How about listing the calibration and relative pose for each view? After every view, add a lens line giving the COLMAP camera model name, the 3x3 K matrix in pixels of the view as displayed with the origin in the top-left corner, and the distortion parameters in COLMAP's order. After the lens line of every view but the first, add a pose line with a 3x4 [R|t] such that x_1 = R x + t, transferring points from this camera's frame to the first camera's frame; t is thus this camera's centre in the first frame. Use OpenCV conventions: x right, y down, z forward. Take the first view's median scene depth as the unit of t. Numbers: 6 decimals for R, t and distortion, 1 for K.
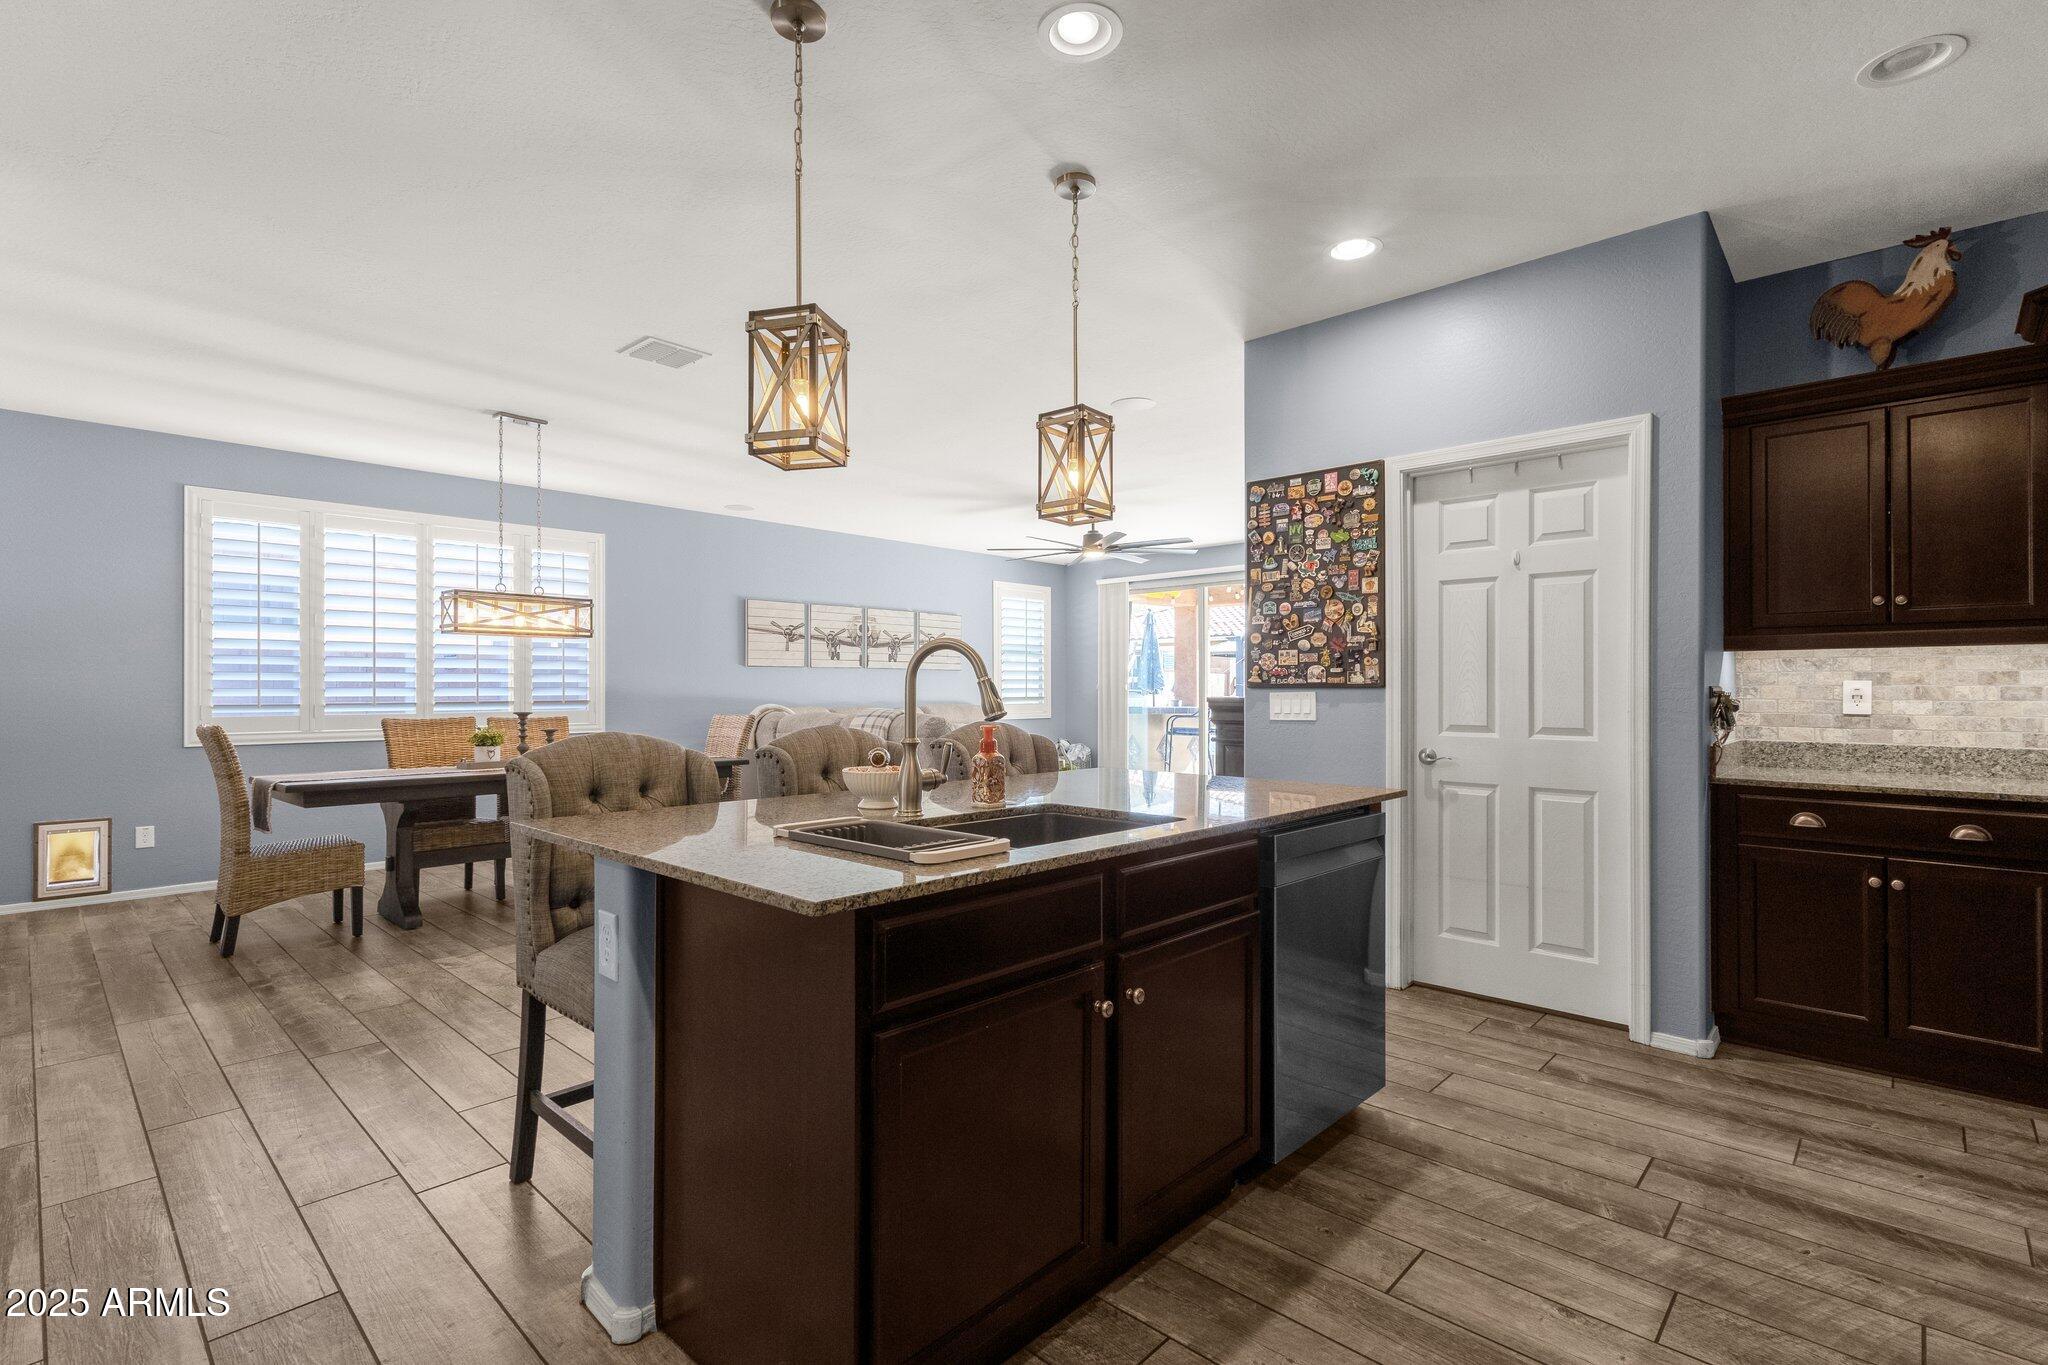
lens RADIAL K [[943.1, 0, 1024.0], [0, 943.1, 682.5], [0, 0, 1]] dist [0.003219, 0.000062]
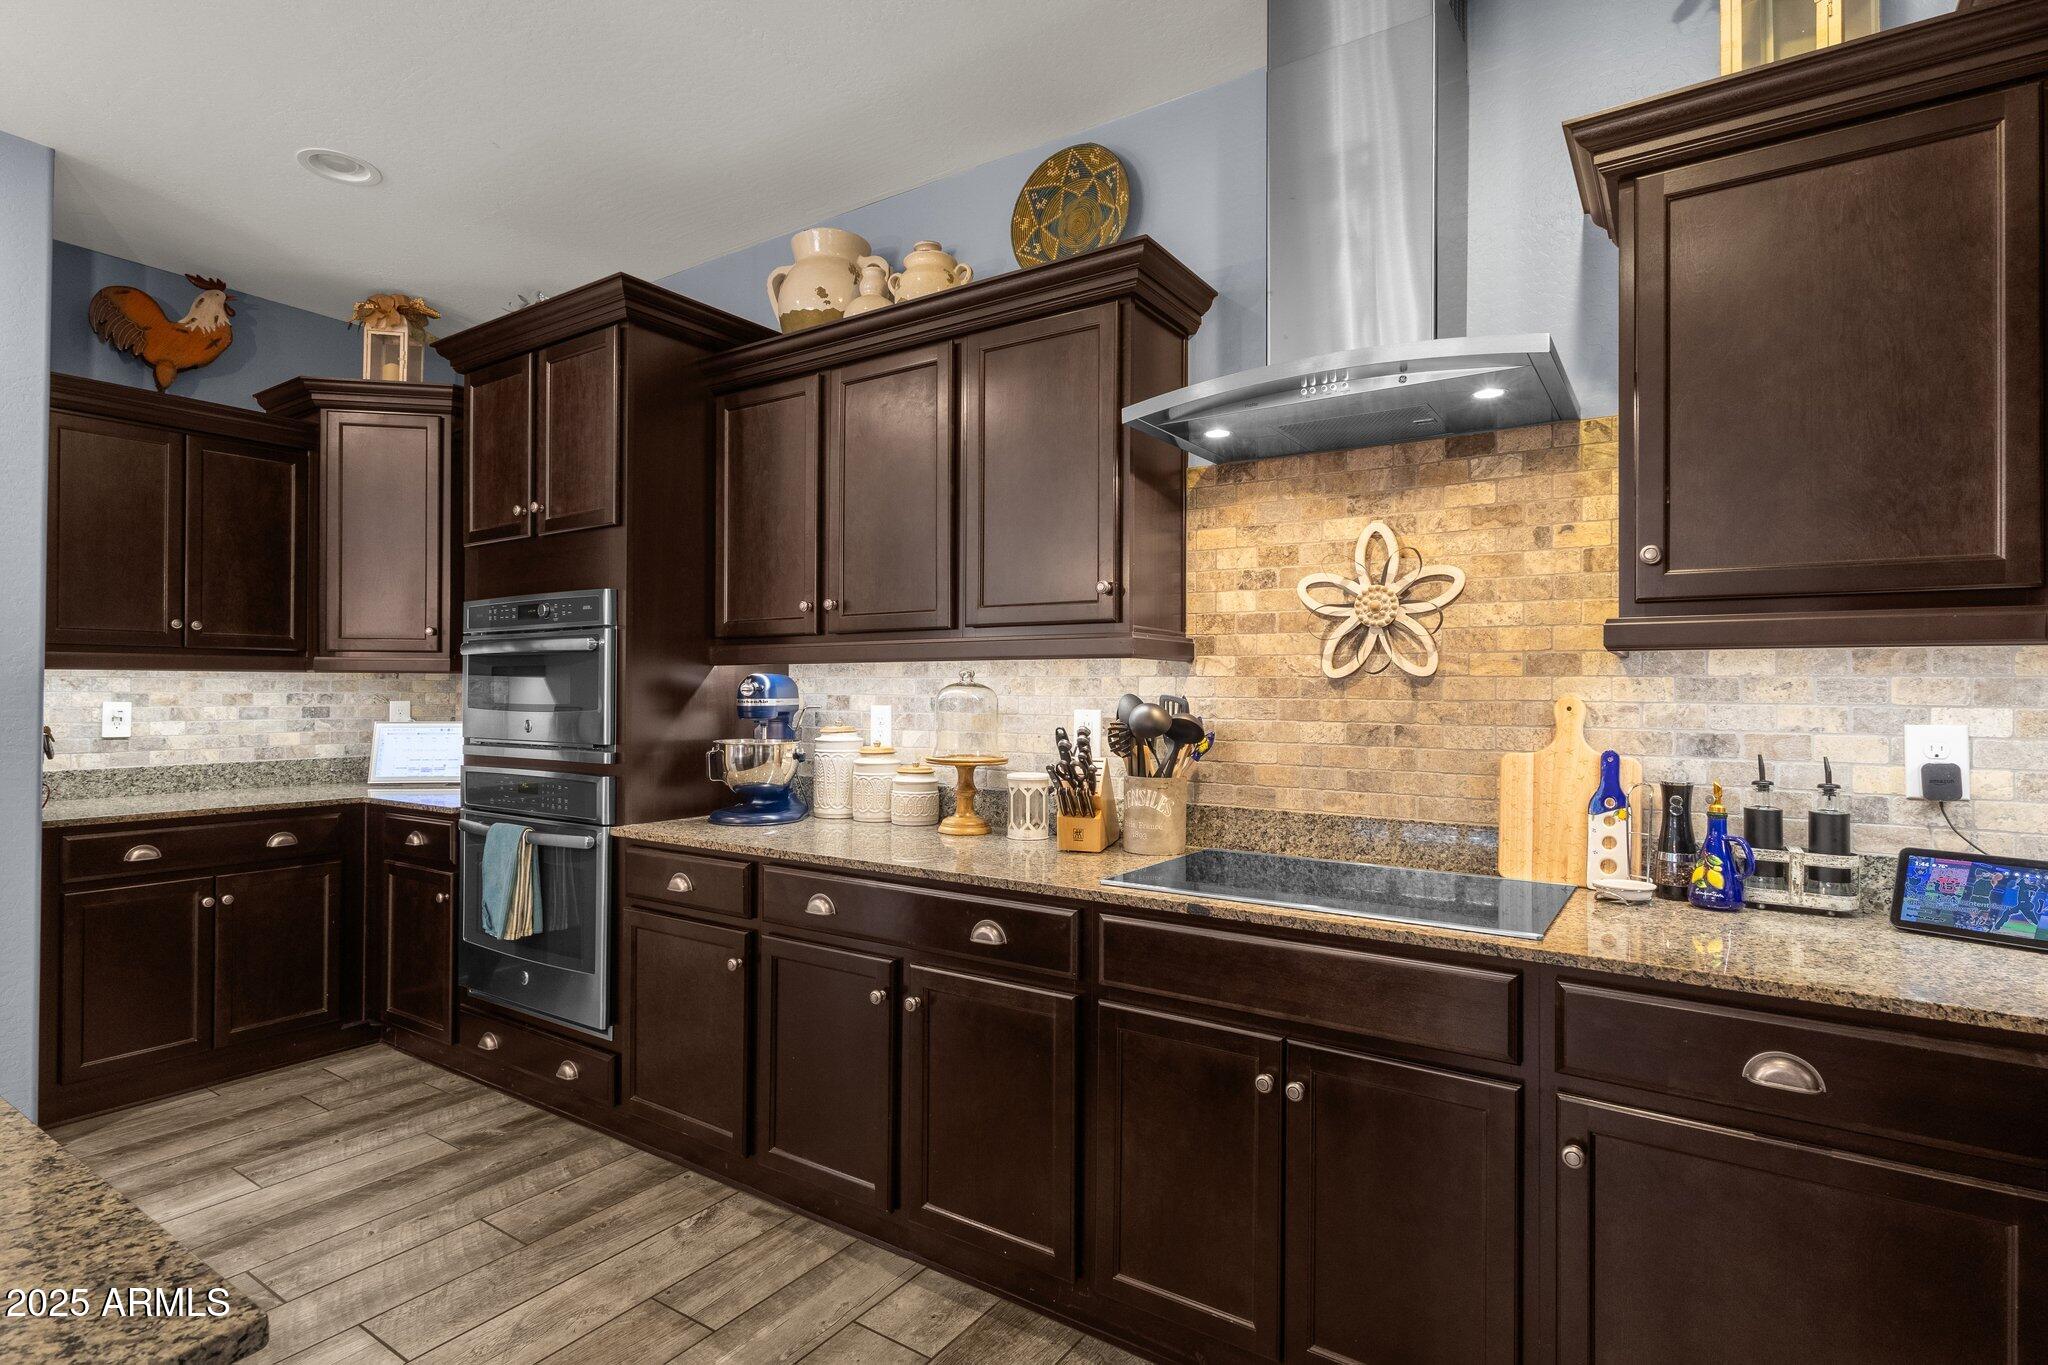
lens RADIAL K [[993.6, 0, 1024.0], [0, 993.6, 682.5], [0, 0, 1]] dist [-0.001353, -0.000329]
pose [[-0.160984, 0.007980, 0.986925, -0.298315], [-0.012258, 0.999874, -0.010084, -0.026388], [-0.986881, -0.013721, -0.160866, 0.294472]]
